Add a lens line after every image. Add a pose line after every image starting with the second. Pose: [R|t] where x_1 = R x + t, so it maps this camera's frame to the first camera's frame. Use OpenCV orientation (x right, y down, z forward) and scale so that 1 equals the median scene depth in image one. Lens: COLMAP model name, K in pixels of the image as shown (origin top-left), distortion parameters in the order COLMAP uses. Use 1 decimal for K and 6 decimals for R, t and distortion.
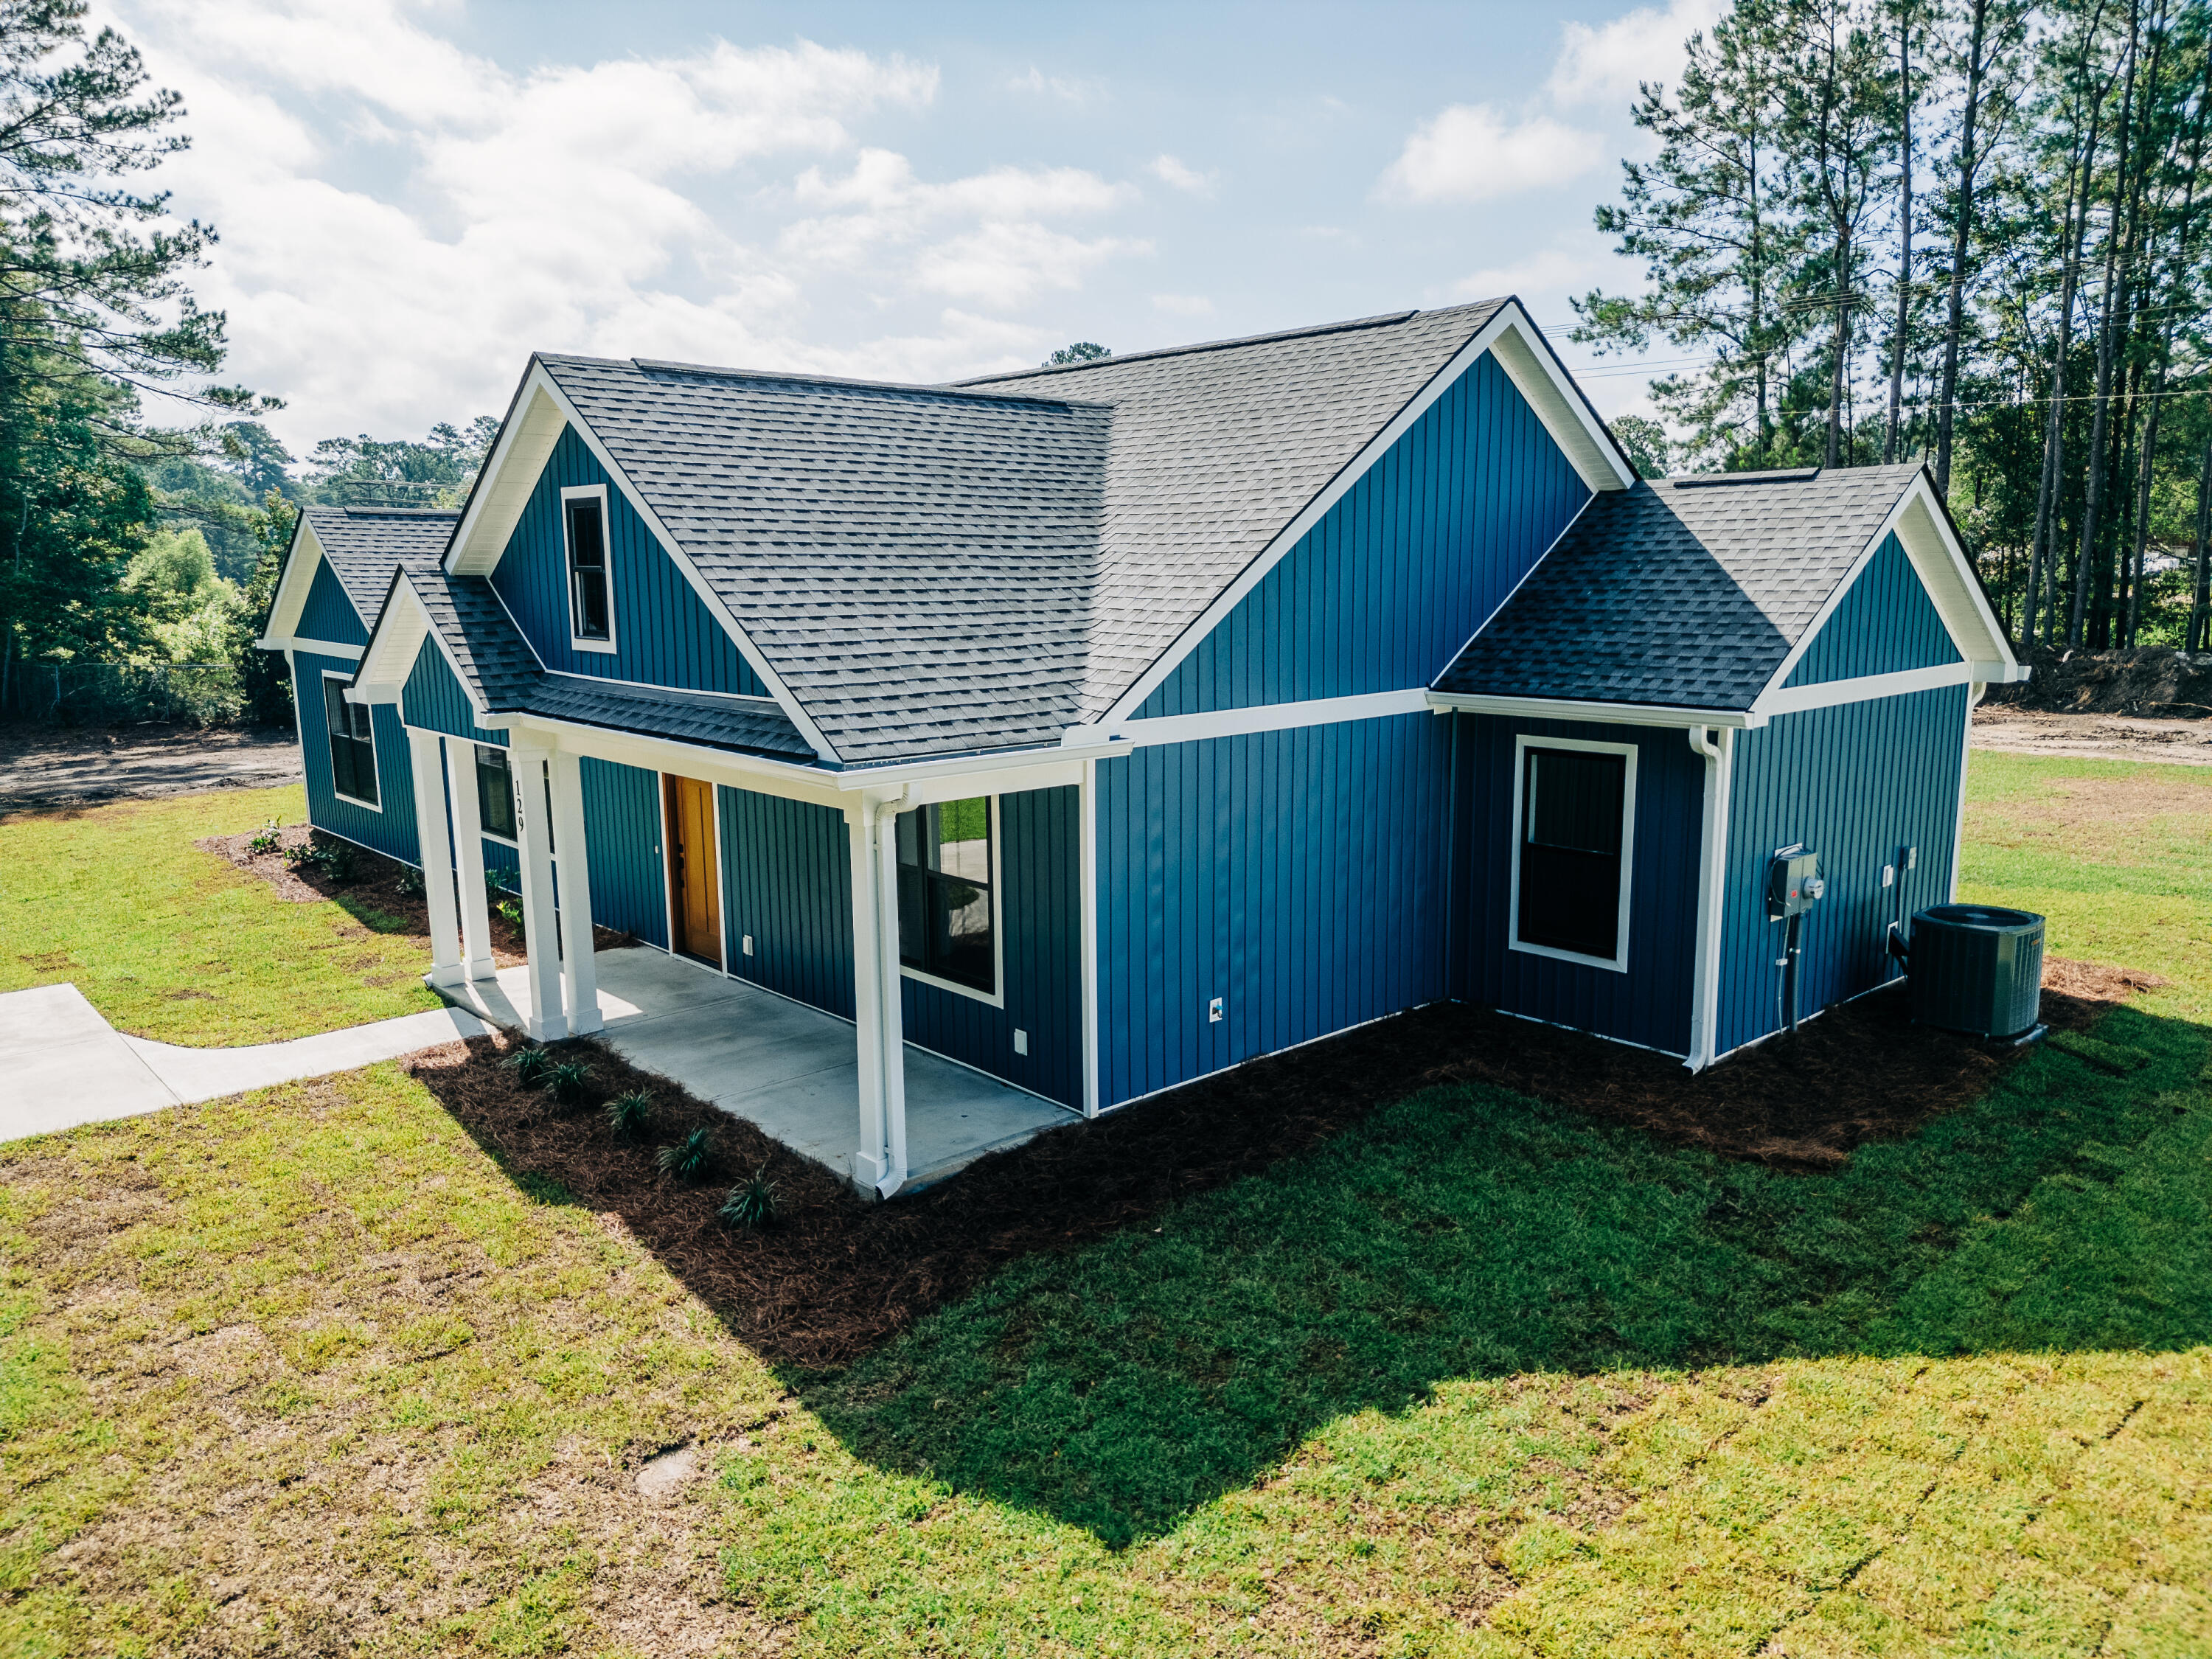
lens RADIAL K [[1548.7, 0, 1098.5], [0, 1548.7, 831.7], [0, 0, 1]] dist [0.072519, -0.074743]
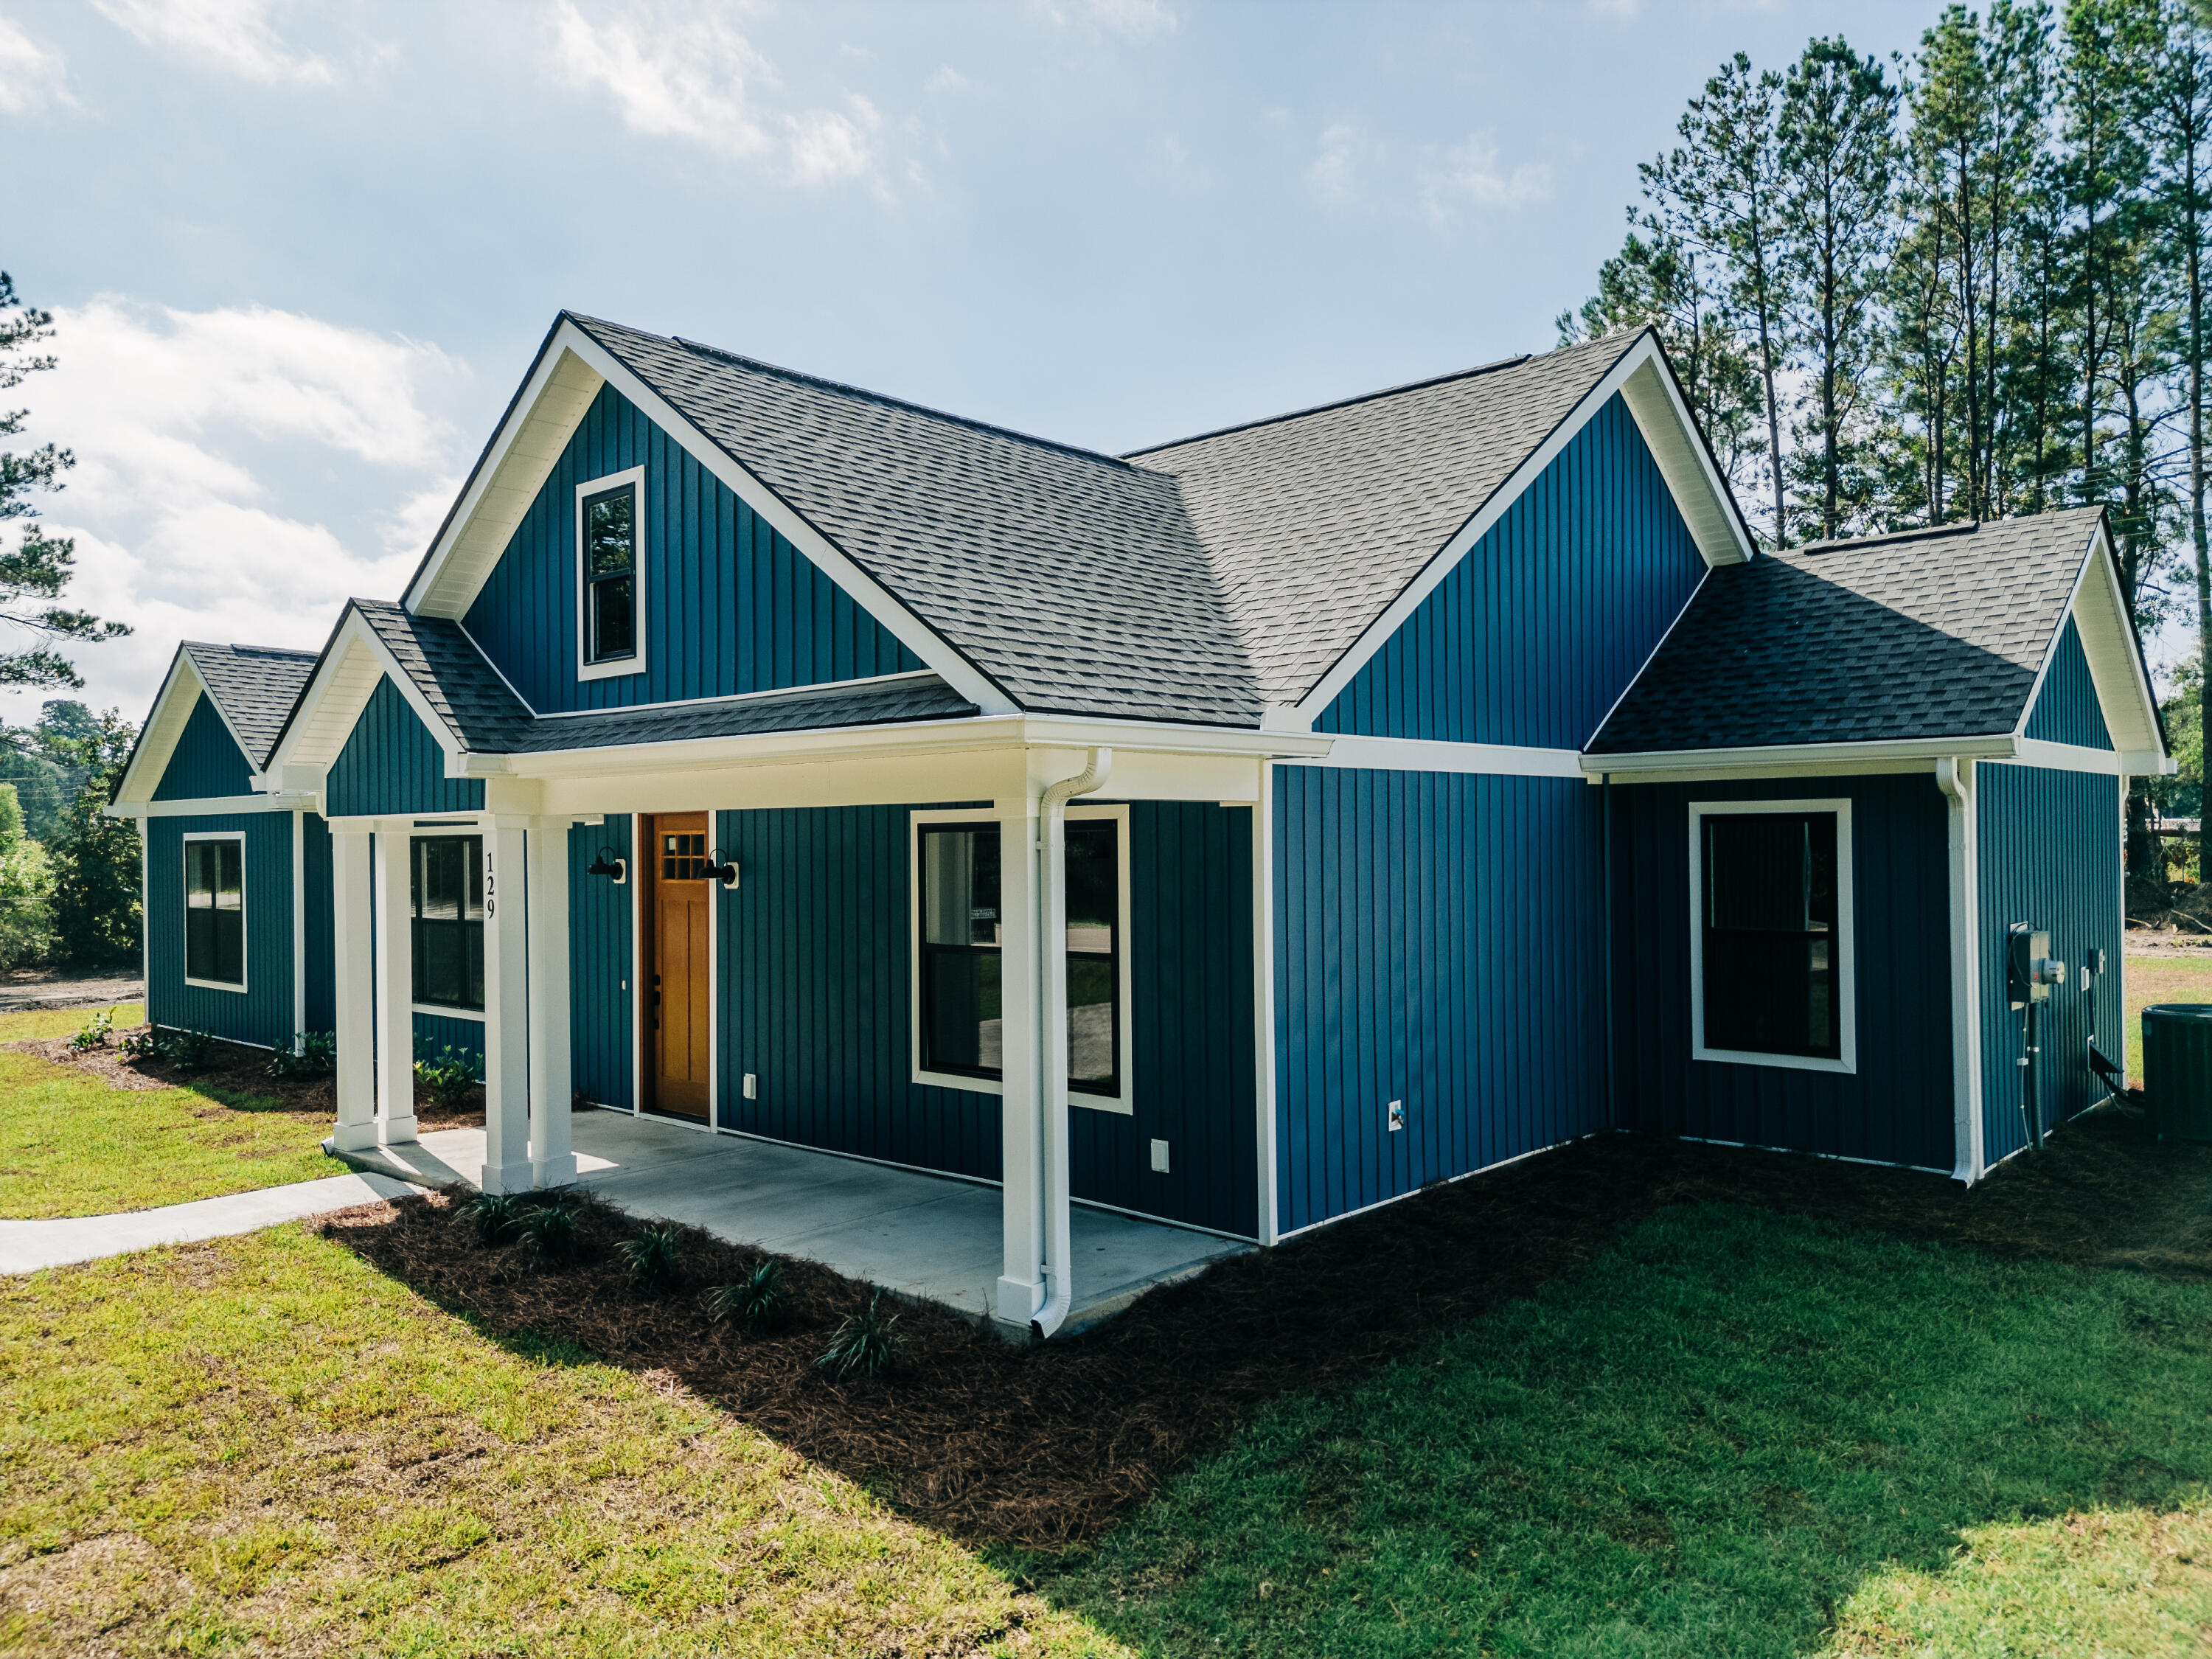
lens RADIAL K [[1548.7, 0, 1098.5], [0, 1548.7, 831.7], [0, 0, 1]] dist [0.072519, -0.074743]
pose [[0.995112, 0.001150, 0.098741, -0.157534], [0.017017, 0.982976, -0.182944, 0.117822], [-0.097271, 0.183730, 0.978152, 0.211289]]
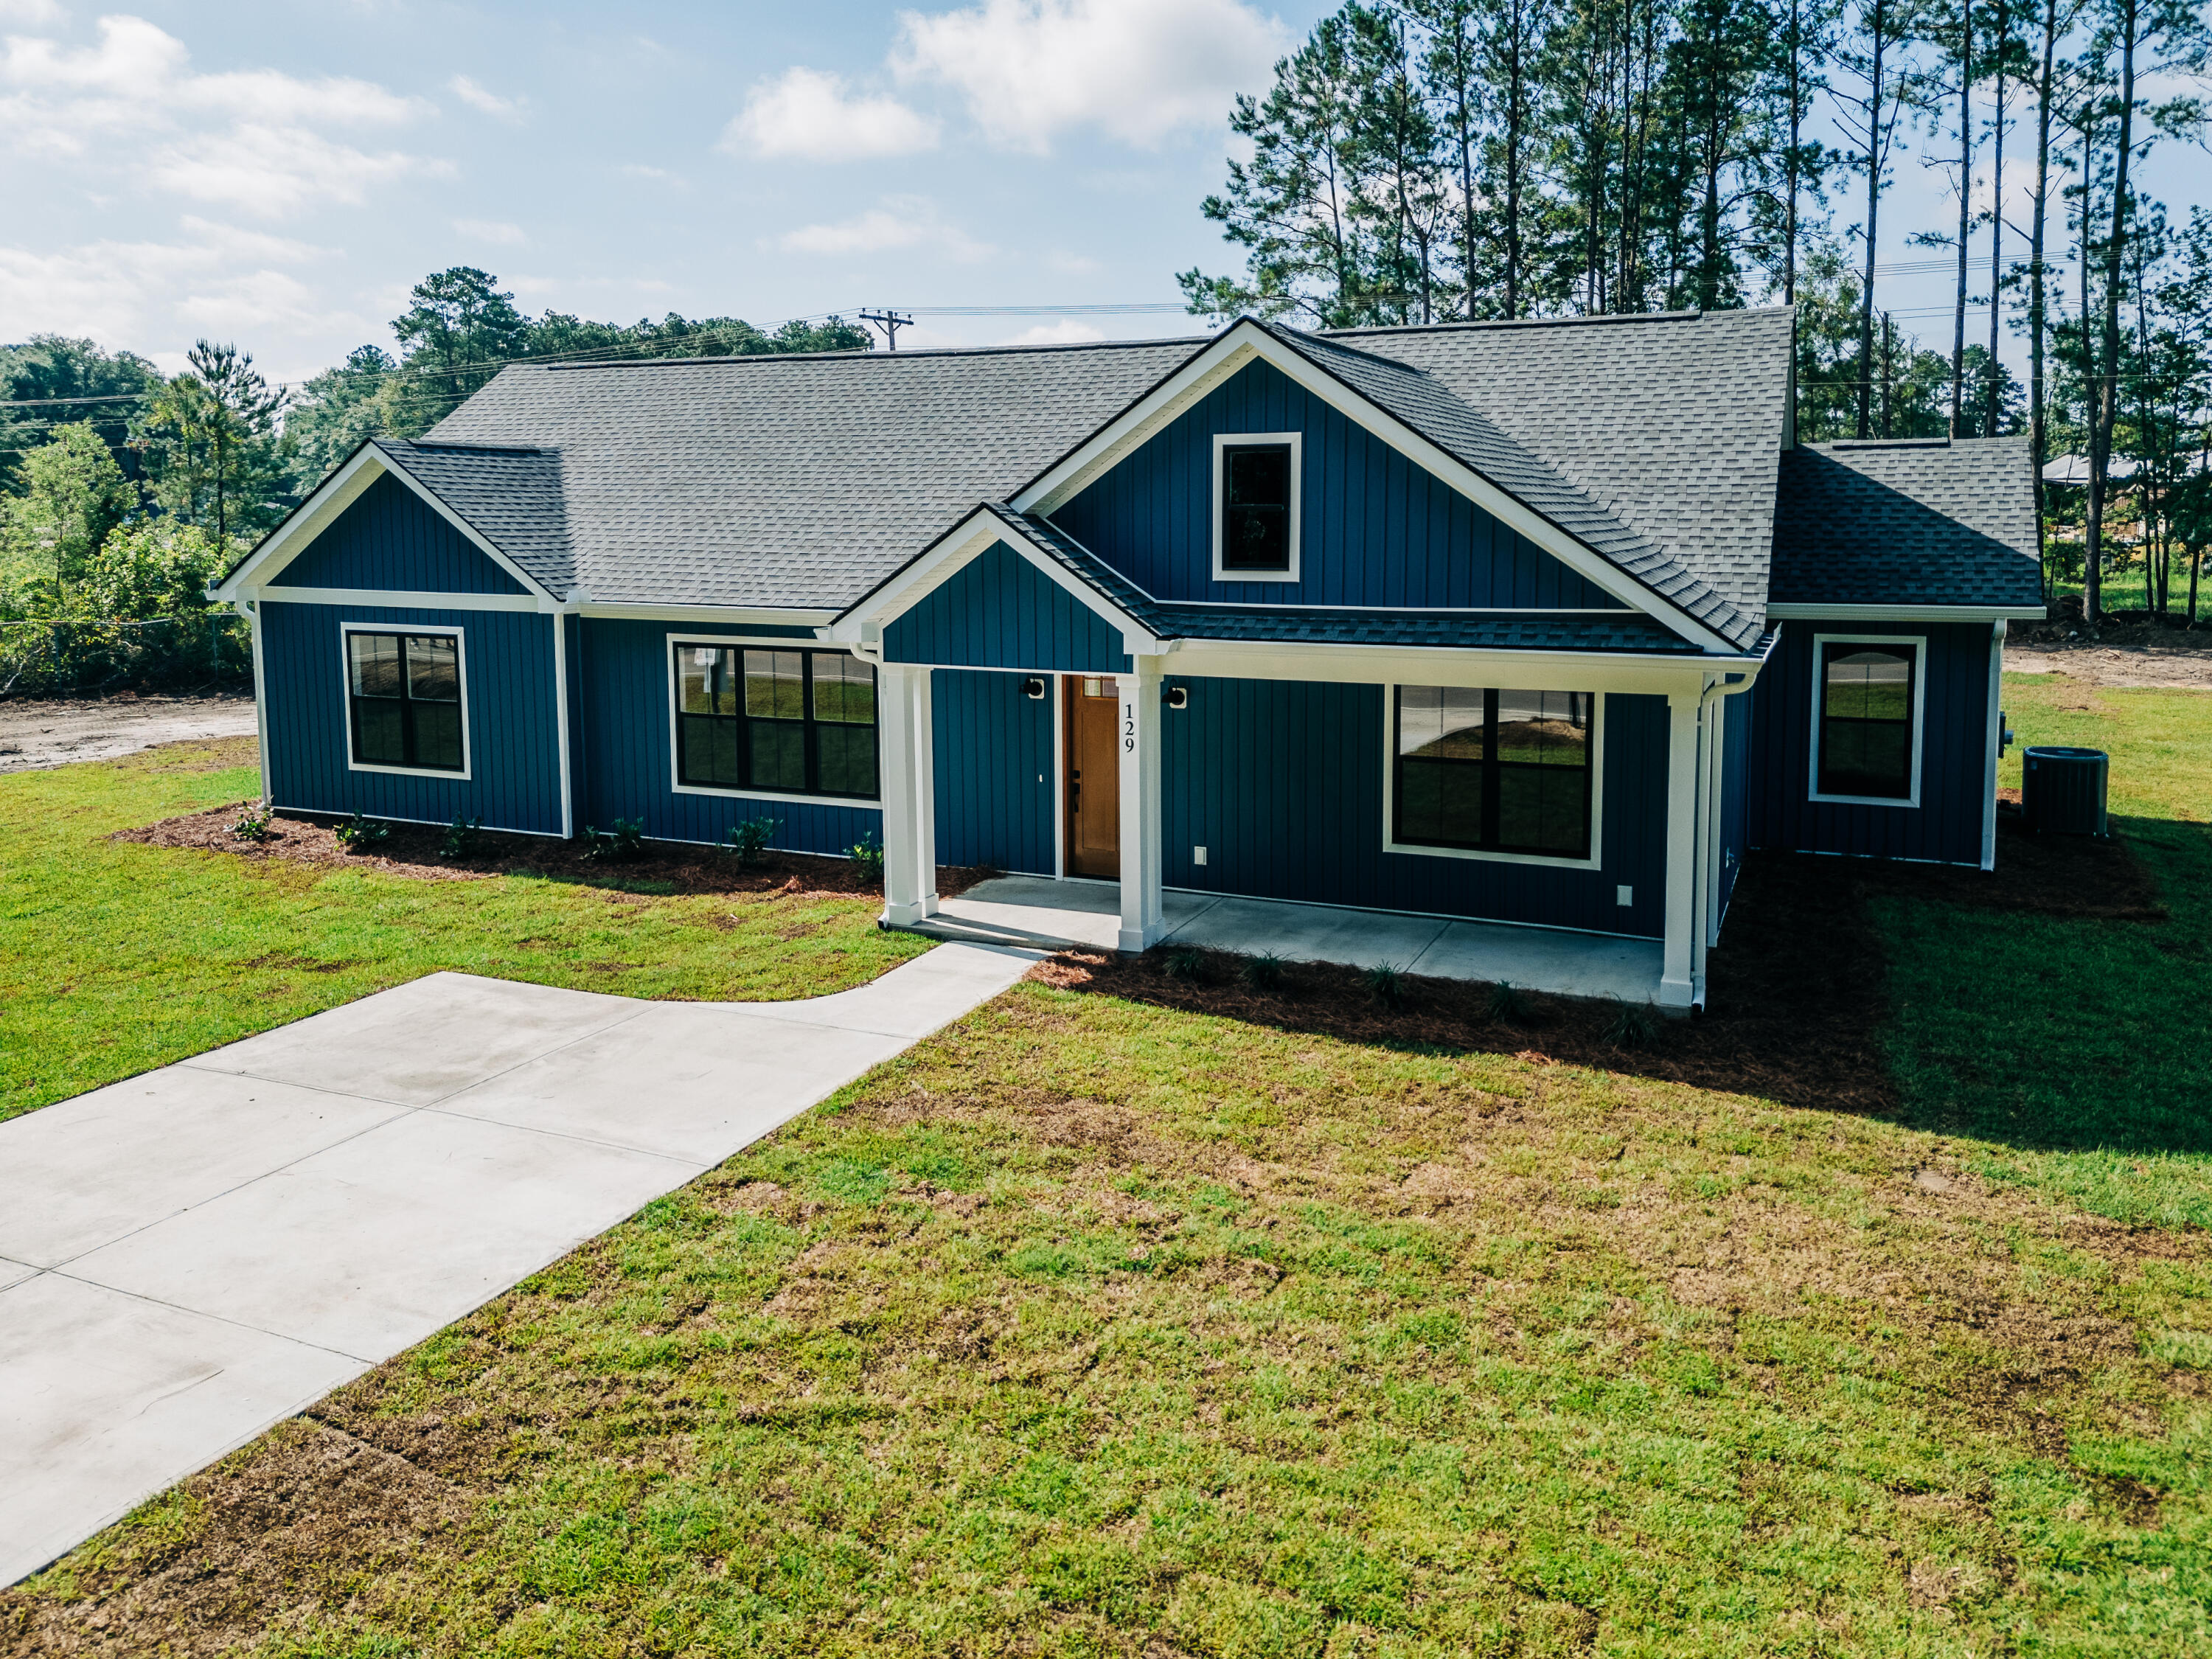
lens RADIAL K [[1609.7, 0, 1114.1], [0, 1609.7, 665.4], [0, 0, 1]] dist [0.027048, -0.012101]
pose [[0.914137, -0.037242, 0.403692, -0.907520], [0.067531, 0.995848, -0.061051, 0.007865], [-0.399742, 0.083070, 0.912856, 0.000388]]
